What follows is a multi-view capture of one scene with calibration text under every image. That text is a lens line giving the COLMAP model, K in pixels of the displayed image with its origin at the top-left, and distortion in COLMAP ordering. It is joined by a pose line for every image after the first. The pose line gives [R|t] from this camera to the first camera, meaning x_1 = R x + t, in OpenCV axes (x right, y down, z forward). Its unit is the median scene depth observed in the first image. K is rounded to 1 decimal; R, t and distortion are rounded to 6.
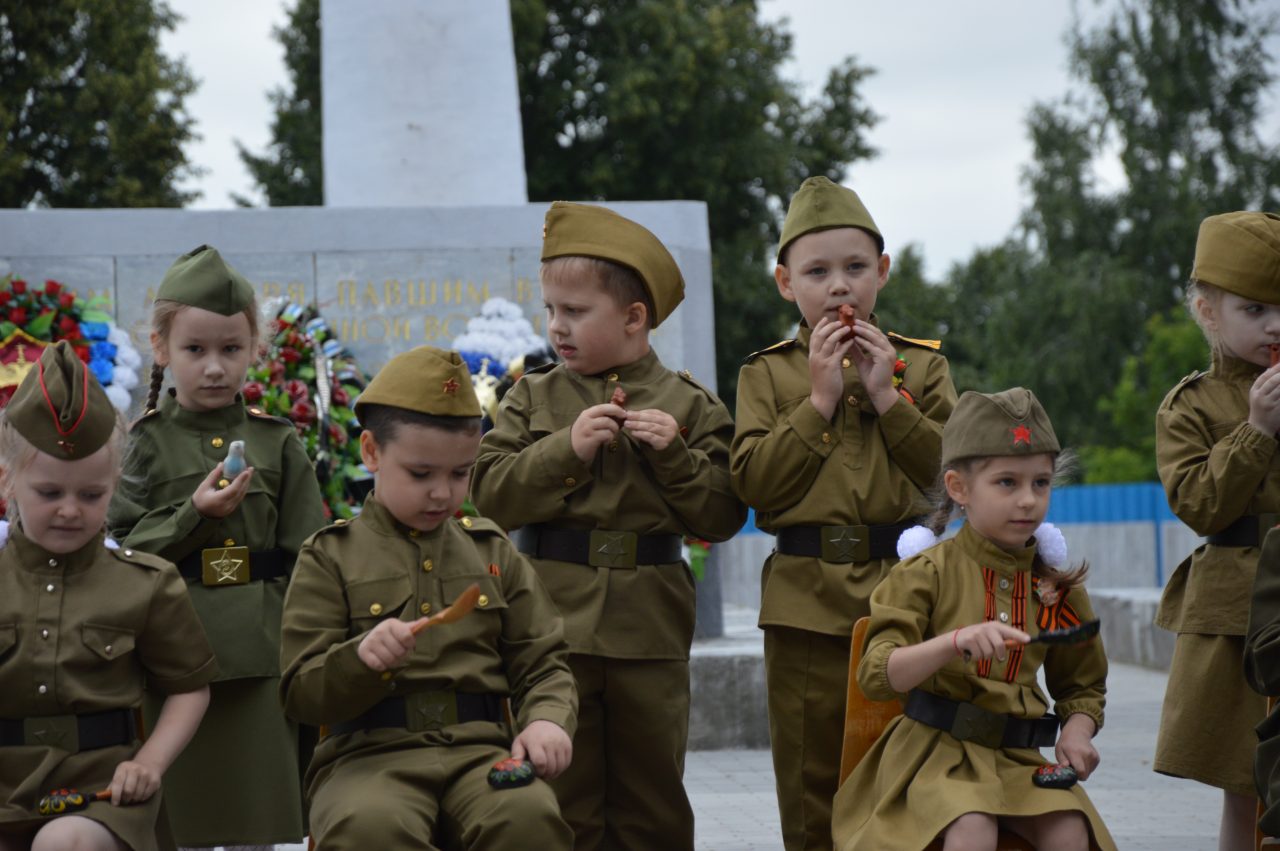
lens RADIAL K [[5543.5, 0, 630.4], [0, 5543.5, 433.4], [0, 0, 1]] dist [1.461497, 0.000000]
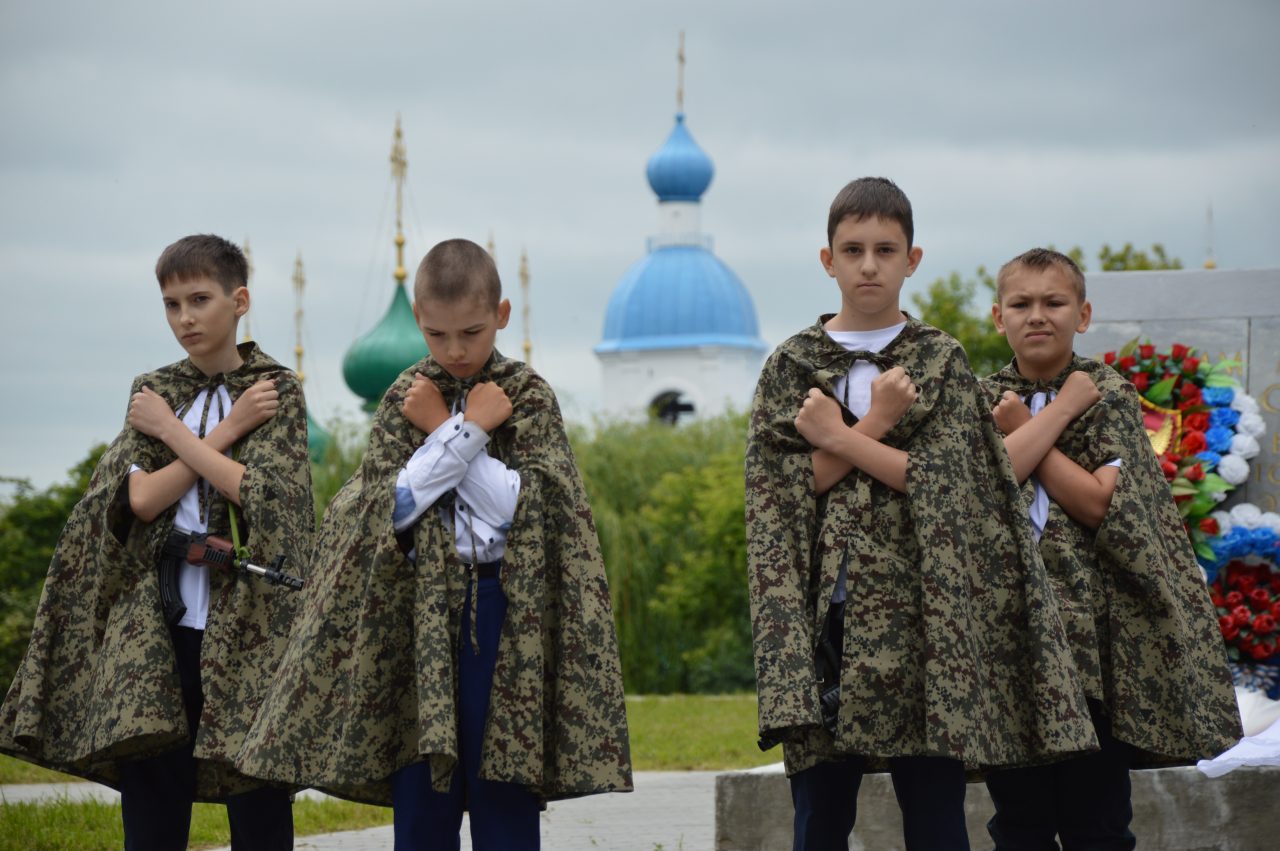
lens RADIAL K [[5543.5, 0, 641.8], [0, 5543.5, 427.7], [0, 0, 1]] dist [1.461497, 0.000000]
pose [[0.946744, 0.003092, -0.321973, 0.118214], [-0.005866, 0.999954, -0.007647, -0.005167], [0.321934, 0.009128, 0.946718, 0.070361]]
